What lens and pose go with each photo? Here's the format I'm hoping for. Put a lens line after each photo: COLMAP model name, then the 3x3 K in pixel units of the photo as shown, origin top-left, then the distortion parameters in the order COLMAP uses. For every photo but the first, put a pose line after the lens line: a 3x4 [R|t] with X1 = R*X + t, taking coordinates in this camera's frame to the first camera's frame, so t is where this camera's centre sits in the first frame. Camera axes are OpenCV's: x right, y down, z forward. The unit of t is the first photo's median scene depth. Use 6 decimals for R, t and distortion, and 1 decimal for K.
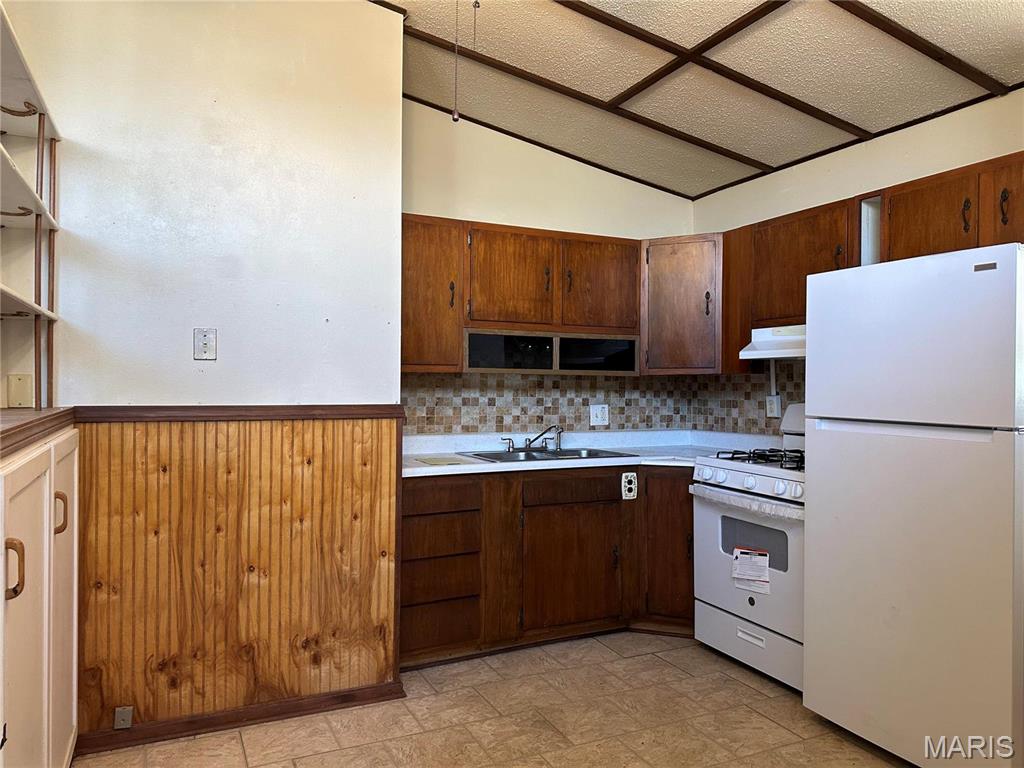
lens RADIAL K [[727.6, 0, 506.3], [0, 727.6, 376.7], [0, 0, 1]] dist [0.126955, -0.148025]
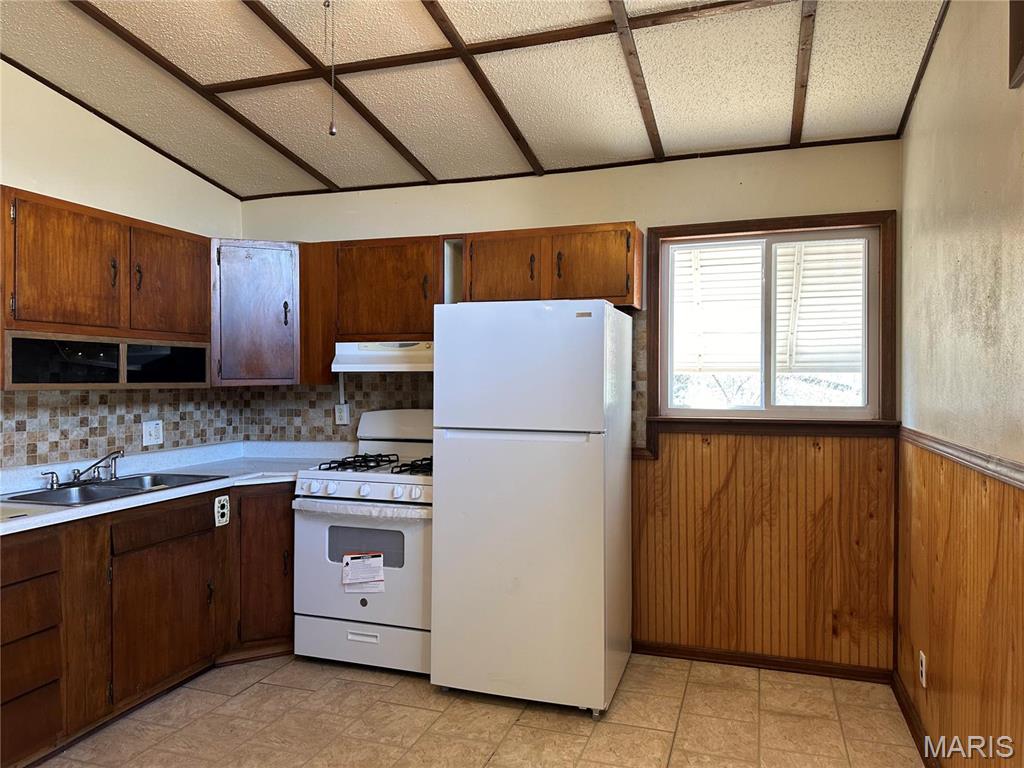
lens RADIAL K [[727.6, 0, 510.5], [0, 727.6, 379.3], [0, 0, 1]] dist [0.126955, -0.148025]
pose [[0.698821, -0.009899, 0.715229, -0.255548], [-0.001756, 0.999877, 0.015555, -0.031188], [-0.715295, -0.012126, 0.698718, 0.104834]]
